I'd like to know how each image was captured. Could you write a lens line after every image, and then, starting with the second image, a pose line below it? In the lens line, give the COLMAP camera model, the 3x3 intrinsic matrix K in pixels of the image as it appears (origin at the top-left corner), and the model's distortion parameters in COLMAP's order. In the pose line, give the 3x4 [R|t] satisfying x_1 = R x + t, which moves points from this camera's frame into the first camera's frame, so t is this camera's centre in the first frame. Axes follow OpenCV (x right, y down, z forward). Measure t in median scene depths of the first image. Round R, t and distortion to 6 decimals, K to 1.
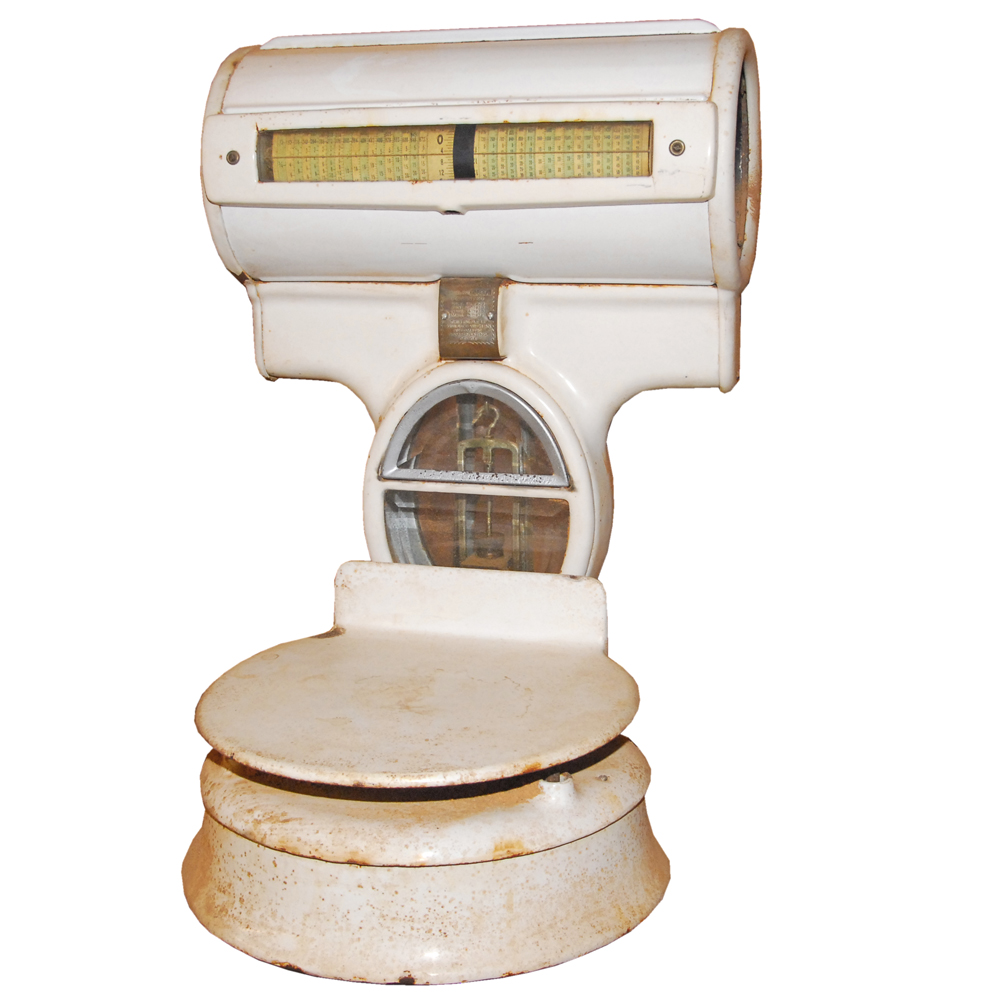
lens RADIAL K [[1434.1, 0, 500.0], [0, 1434.1, 500.0], [0, 0, 1]] dist [-0.019474, -0.072454]
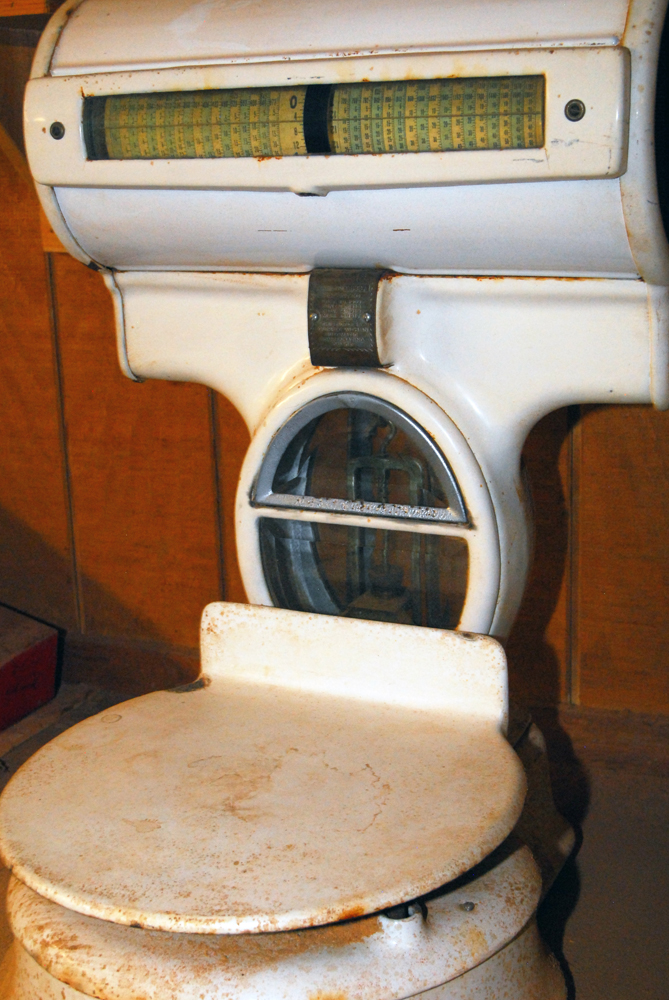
lens RADIAL K [[1458.3, 0, 335.1], [0, 1458.3, 520.6], [0, 0, 1]] dist [0.013743, -0.012251]
pose [[0.984943, 0.016651, -0.172075, 0.127862], [-0.003609, 0.997114, 0.075831, -0.080485], [0.172841, -0.074068, 0.982161, 0.180623]]
